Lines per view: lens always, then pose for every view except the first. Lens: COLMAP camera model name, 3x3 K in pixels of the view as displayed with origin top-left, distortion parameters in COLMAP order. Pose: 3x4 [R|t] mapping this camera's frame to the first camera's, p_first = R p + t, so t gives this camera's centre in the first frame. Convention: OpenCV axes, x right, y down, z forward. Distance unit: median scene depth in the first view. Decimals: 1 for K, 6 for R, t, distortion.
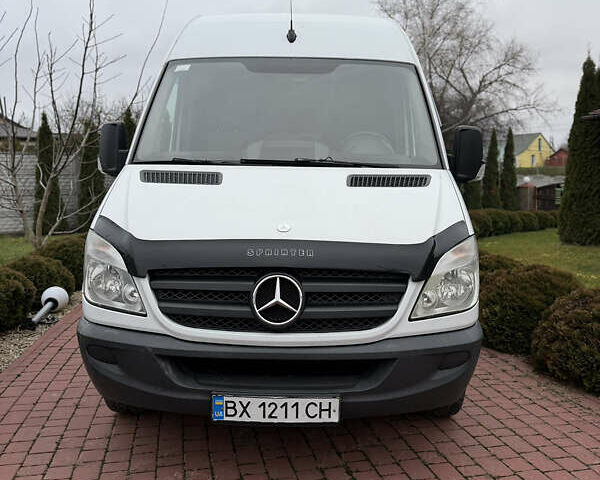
lens RADIAL K [[560.9, 0, 300.0], [0, 560.9, 240.0], [0, 0, 1]] dist [0.196404, -0.383861]
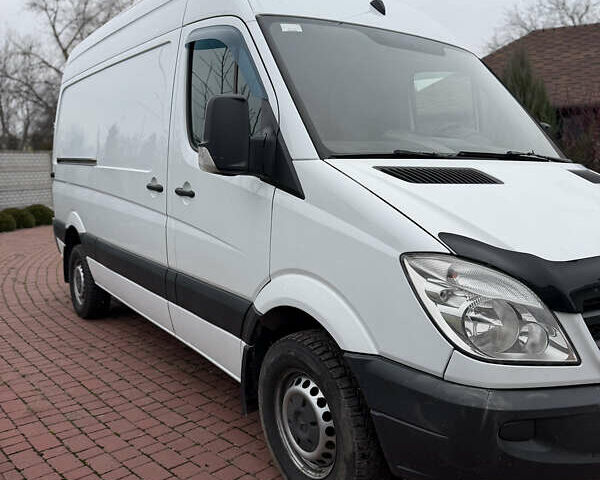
lens RADIAL K [[560.9, 0, 300.0], [0, 560.9, 240.0], [0, 0, 1]] dist [0.196404, -0.383861]
pose [[0.810127, -0.073677, 0.581606, -0.998313], [0.068661, 0.997168, 0.030682, -0.075257], [-0.582219, 0.015078, 0.812892, 0.611404]]
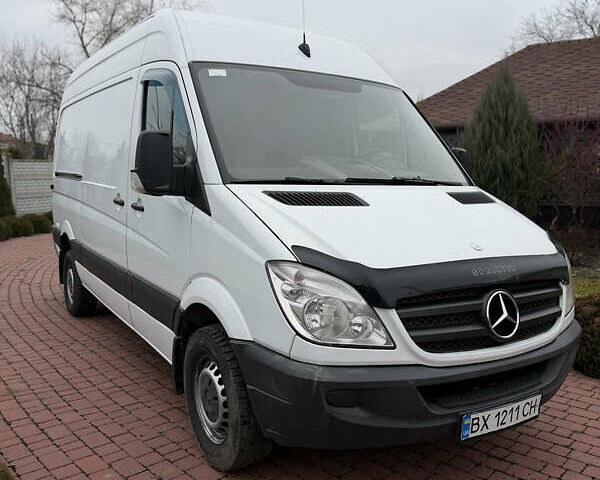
lens RADIAL K [[560.9, 0, 300.0], [0, 560.9, 240.0], [0, 0, 1]] dist [0.196404, -0.383861]
pose [[0.836683, -0.059792, 0.544413, -0.921667], [0.060055, 0.998045, 0.017318, -0.074314], [-0.544384, 0.018205, 0.838638, 0.291602]]
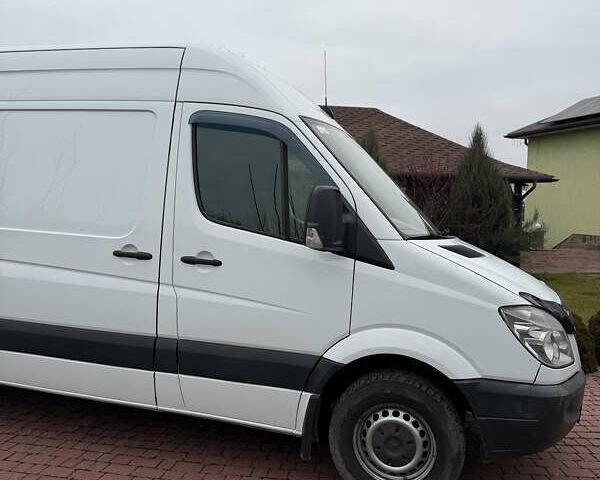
lens RADIAL K [[560.9, 0, 300.0], [0, 560.9, 240.0], [0, 0, 1]] dist [0.196404, -0.383861]
pose [[0.243906, -0.038494, 0.969035, -1.705875], [0.079168, 0.996667, 0.019665, -0.223169], [-0.966562, 0.071921, 0.246141, 1.272355]]
